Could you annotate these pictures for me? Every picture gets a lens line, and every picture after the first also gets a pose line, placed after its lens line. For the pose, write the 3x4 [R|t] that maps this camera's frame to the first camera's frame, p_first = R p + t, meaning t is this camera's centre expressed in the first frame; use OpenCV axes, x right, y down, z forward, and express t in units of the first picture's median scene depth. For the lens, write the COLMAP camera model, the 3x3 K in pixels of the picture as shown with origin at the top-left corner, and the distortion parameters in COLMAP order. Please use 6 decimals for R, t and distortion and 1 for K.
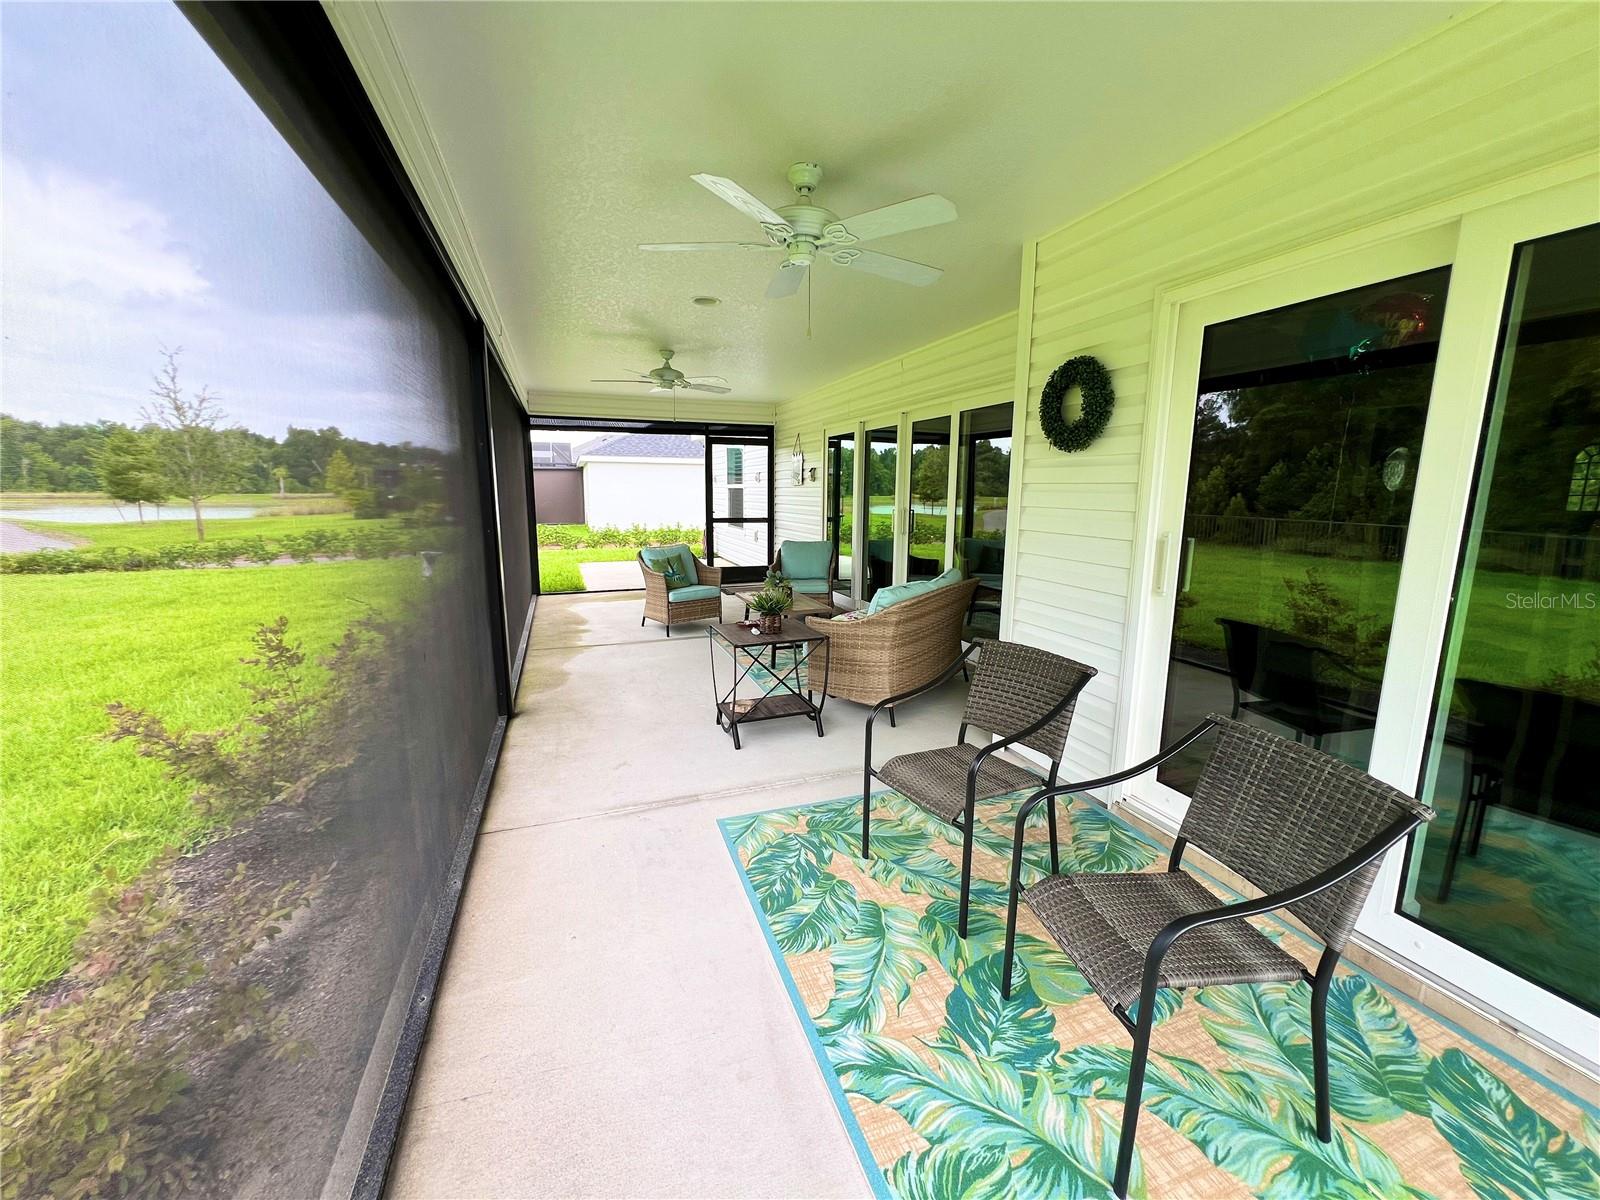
lens RADIAL K [[649.3, 0, 800.0], [0, 649.3, 600.0], [0, 0, 1]] dist [-0.001039, -0.000232]
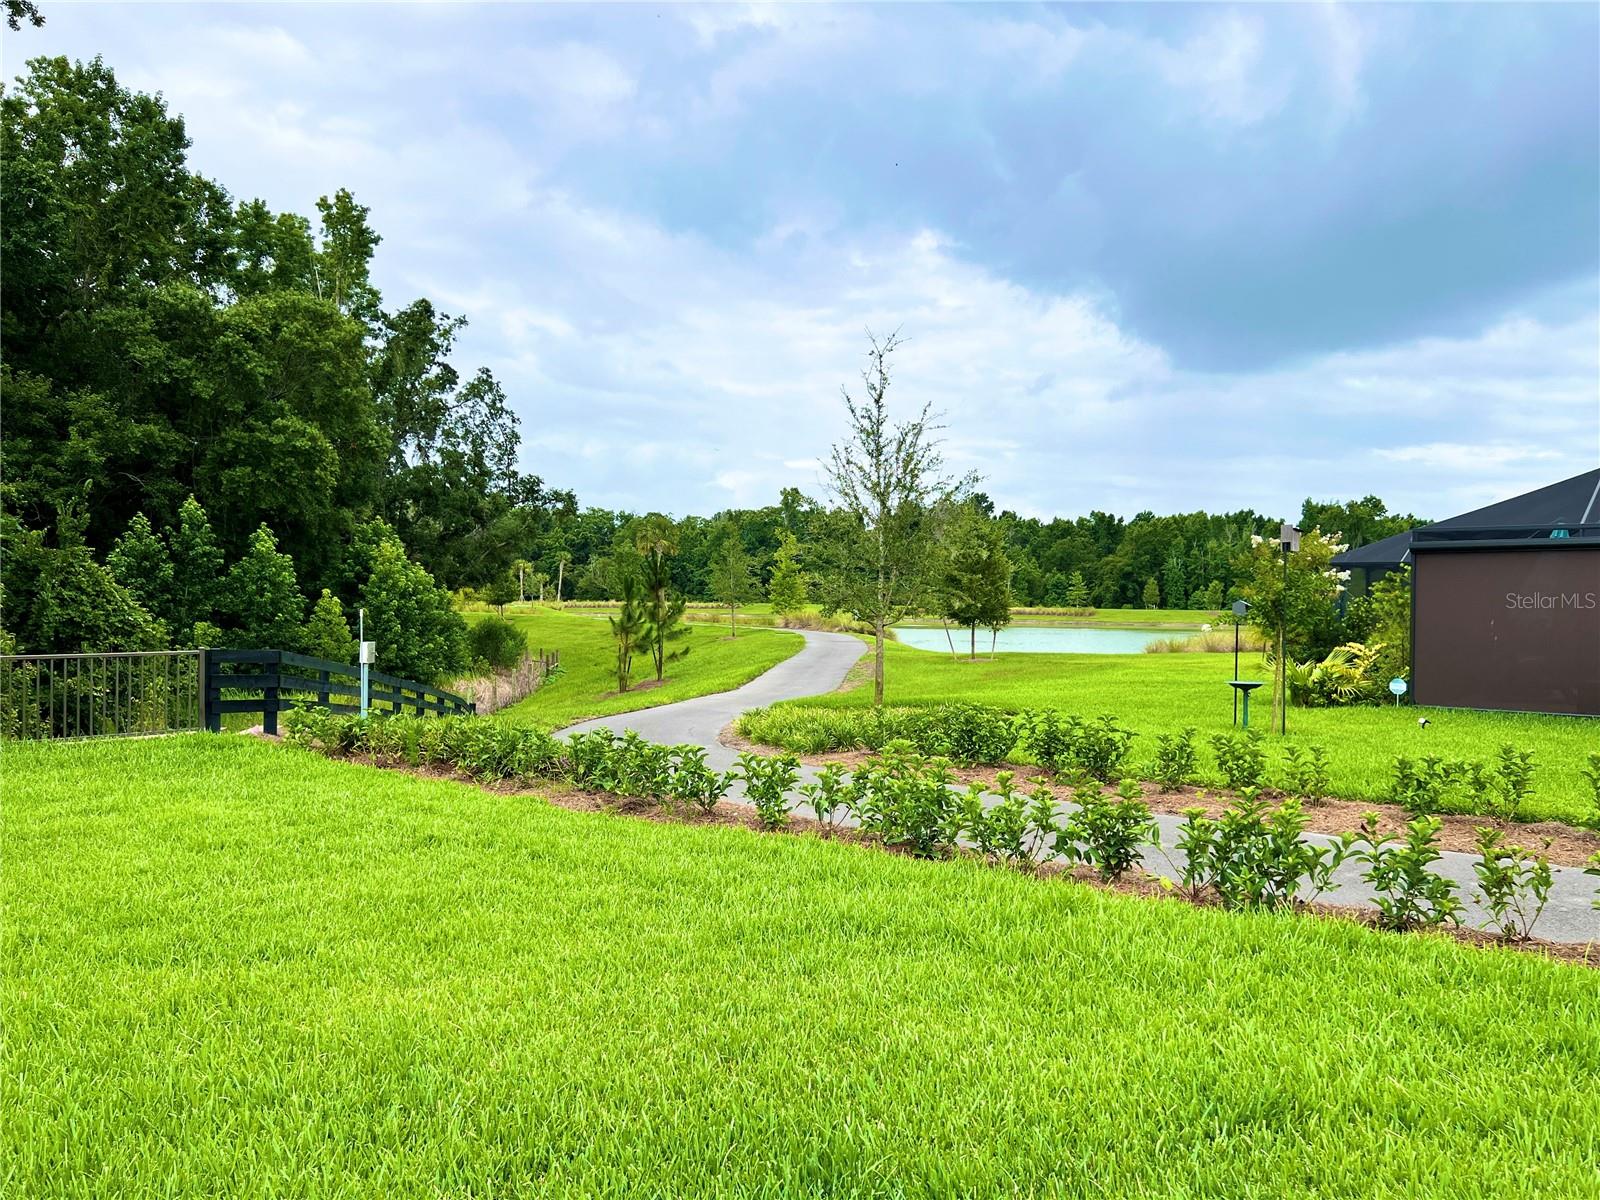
lens RADIAL K [[1220.4, 0, 800.0], [0, 1220.4, 600.0], [0, 0, 1]] dist [0.000786, 0.000501]
pose [[0.488524, -0.005500, -0.872533, -0.070295], [-0.142208, 0.986108, -0.085837, -0.046329], [0.860884, 0.166014, 0.480955, 0.277678]]
